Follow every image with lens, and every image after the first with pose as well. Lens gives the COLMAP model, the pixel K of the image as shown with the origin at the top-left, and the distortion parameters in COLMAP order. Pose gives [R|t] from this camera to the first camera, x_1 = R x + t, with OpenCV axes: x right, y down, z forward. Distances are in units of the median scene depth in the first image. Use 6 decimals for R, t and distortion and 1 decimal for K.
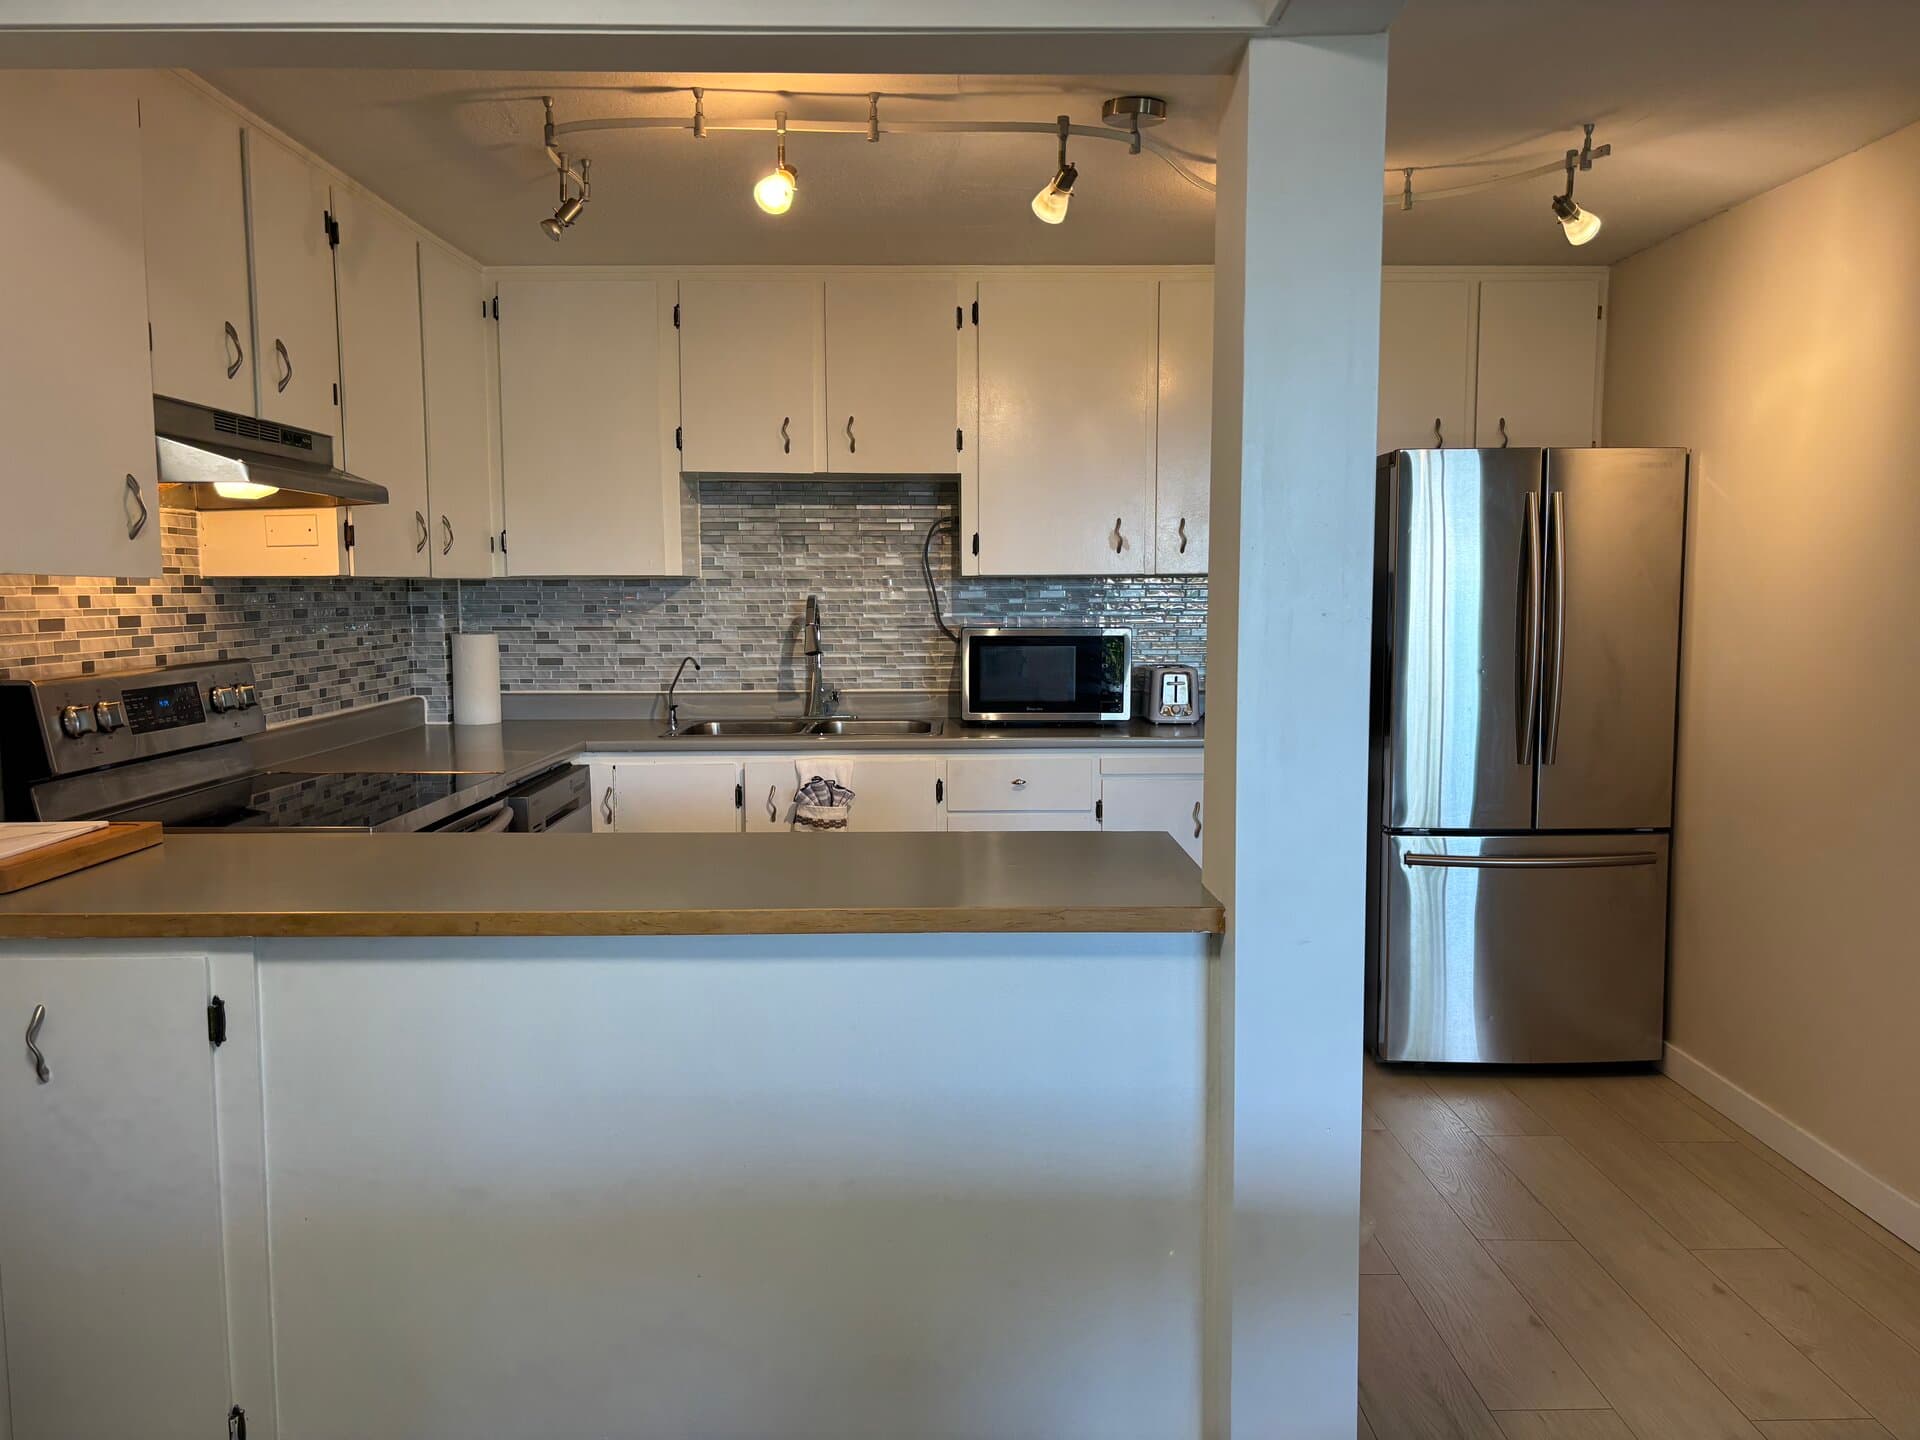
lens RADIAL K [[1434.0, 0, 969.4], [0, 1434.0, 737.2], [0, 0, 1]] dist [0.039942, -0.037510]
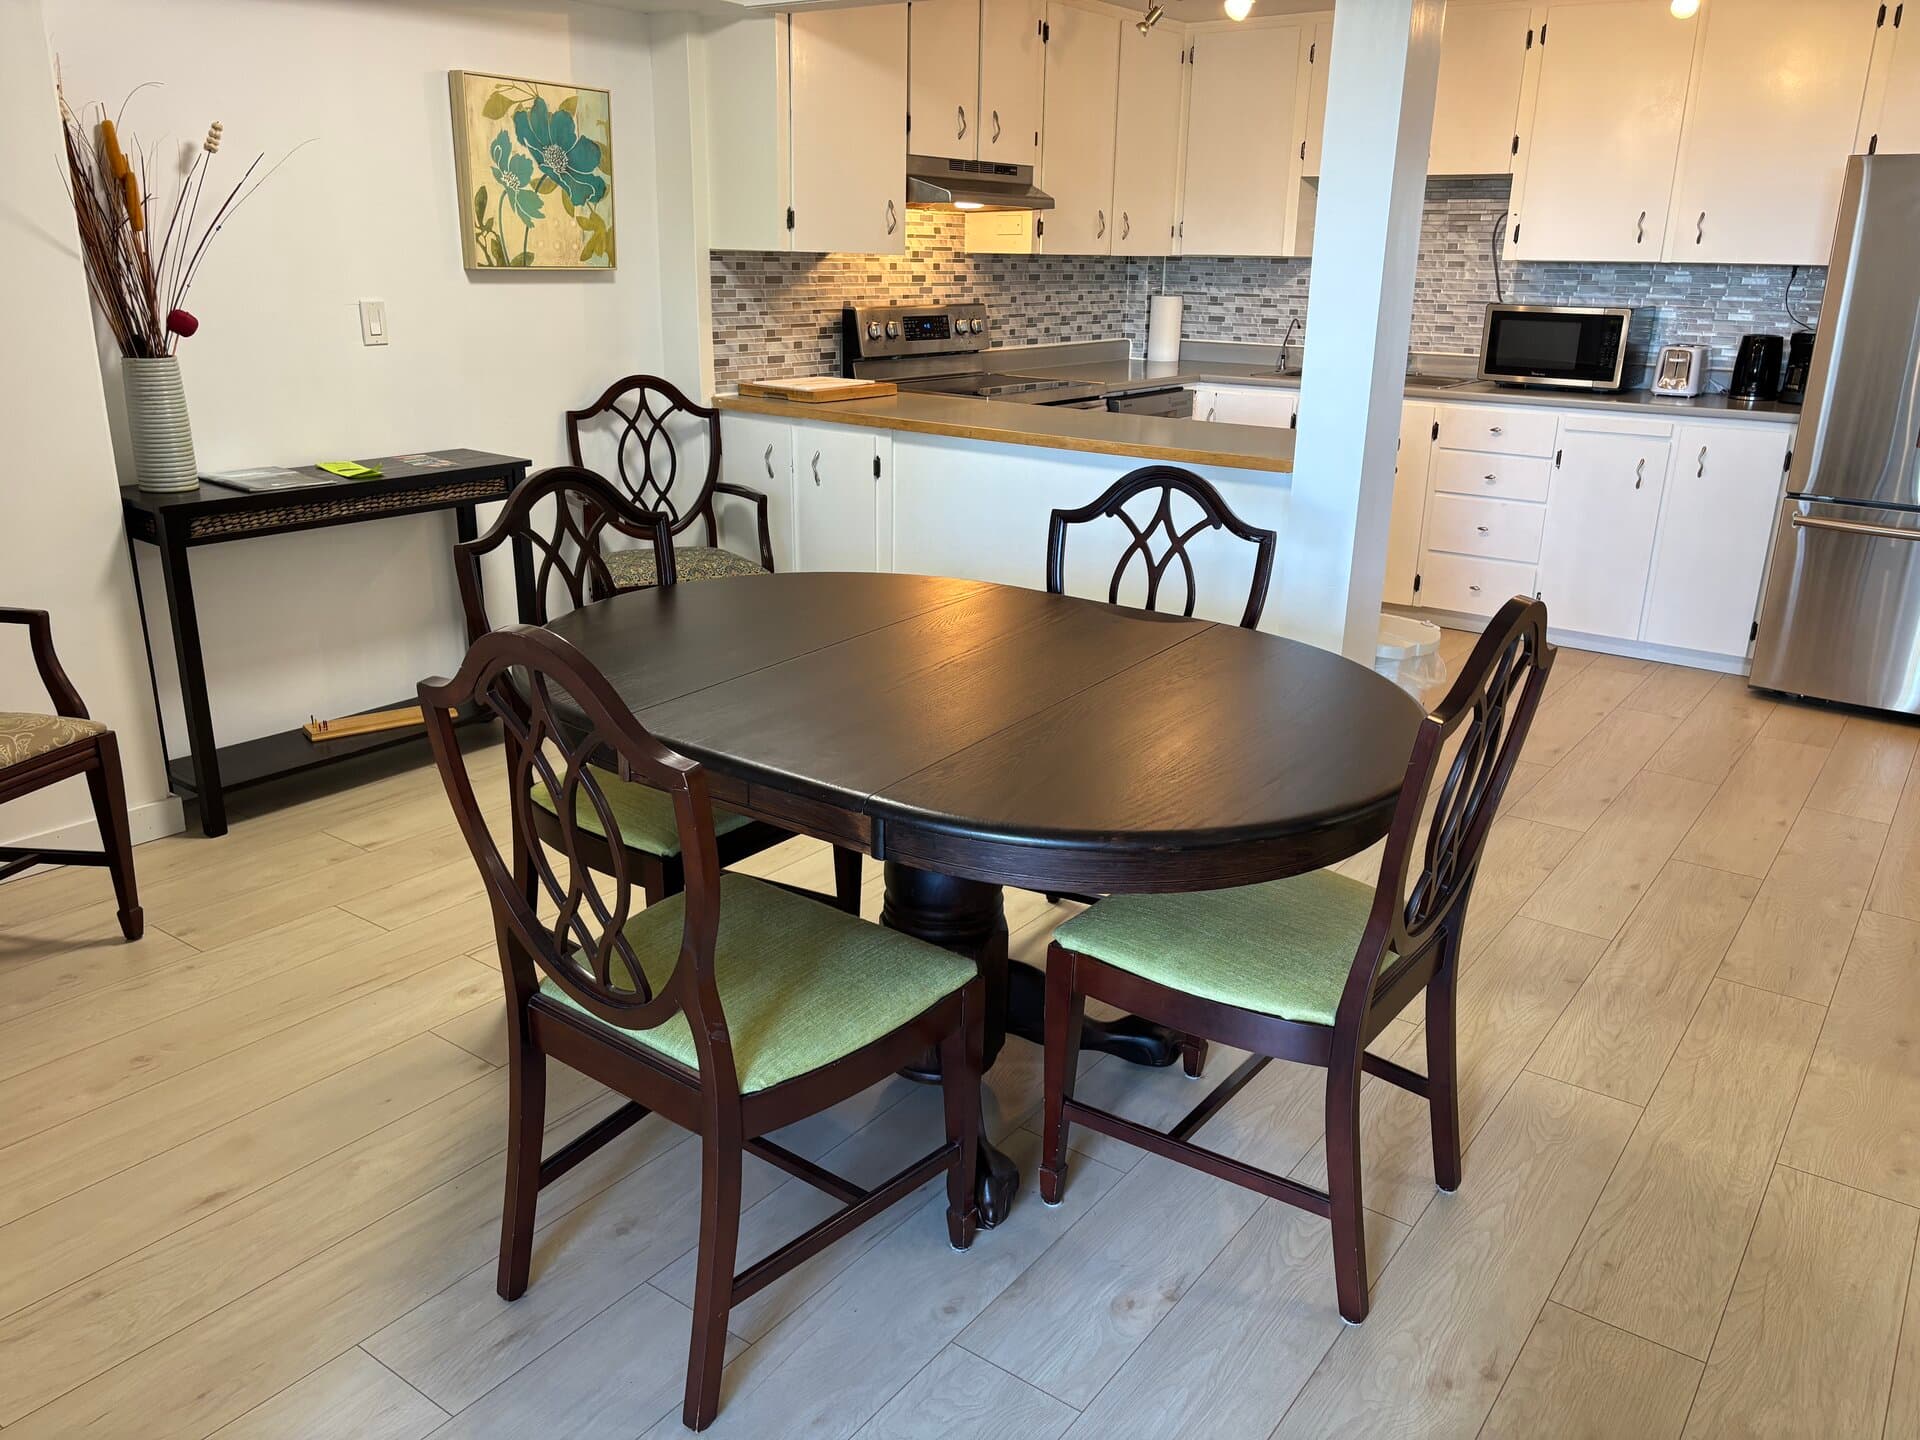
lens RADIAL K [[1434.0, 0, 975.8], [0, 1434.0, 724.3], [0, 0, 1]] dist [0.039942, -0.037510]
pose [[0.799255, 0.207408, -0.564069, 0.457434], [-0.085323, 0.968216, 0.235114, 0.023437], [0.594905, -0.139787, 0.791548, -0.351200]]
